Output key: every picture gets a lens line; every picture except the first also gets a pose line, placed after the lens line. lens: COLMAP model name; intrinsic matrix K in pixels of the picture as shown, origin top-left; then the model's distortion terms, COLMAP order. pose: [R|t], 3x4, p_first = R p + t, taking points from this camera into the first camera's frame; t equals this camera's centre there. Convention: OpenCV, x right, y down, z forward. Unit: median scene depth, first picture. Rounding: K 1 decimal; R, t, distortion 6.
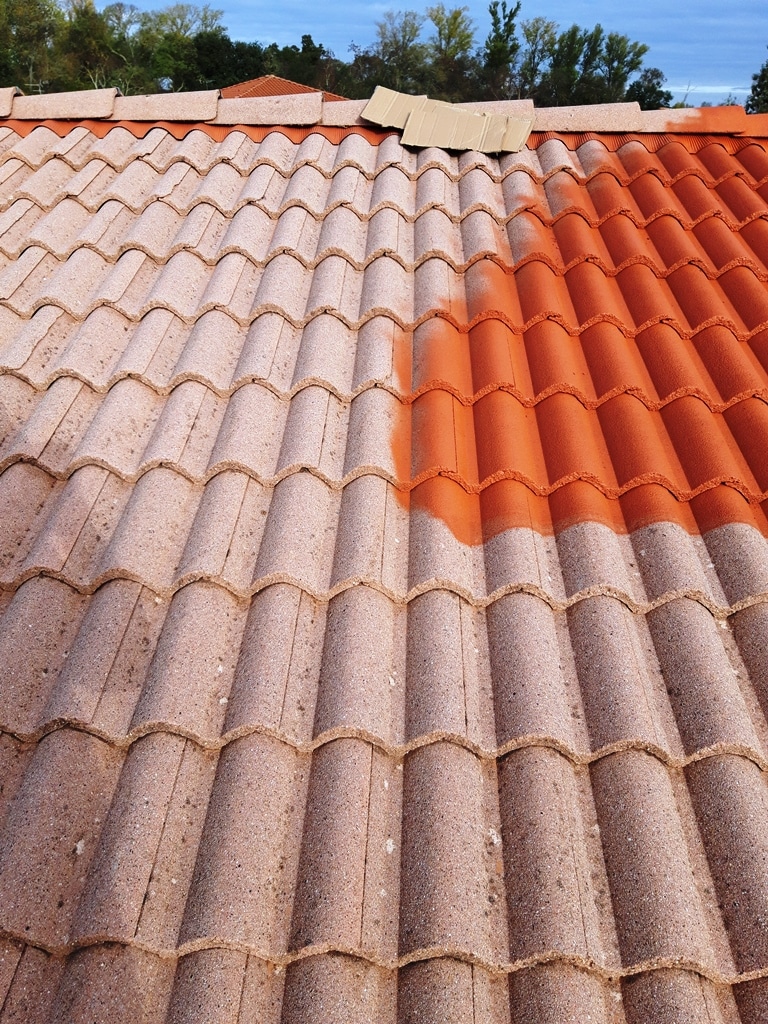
lens RADIAL K [[780.3, 0, 389.0], [0, 780.3, 510.2], [0, 0, 1]] dist [0.077736, -0.128545]
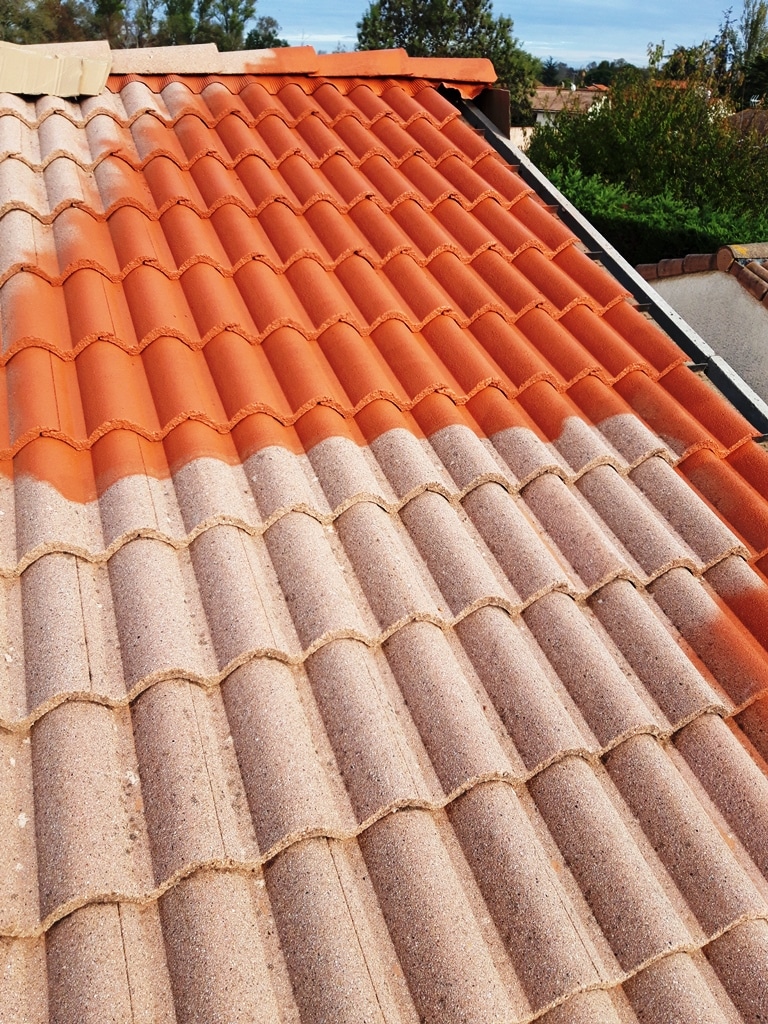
lens RADIAL K [[780.3, 0, 389.0], [0, 780.3, 510.2], [0, 0, 1]] dist [0.077736, -0.128545]
pose [[0.921237, -0.188341, 0.340367, 0.122318], [0.171841, 0.982009, 0.078287, 0.043945], [-0.348988, -0.013631, 0.937028, -0.041125]]
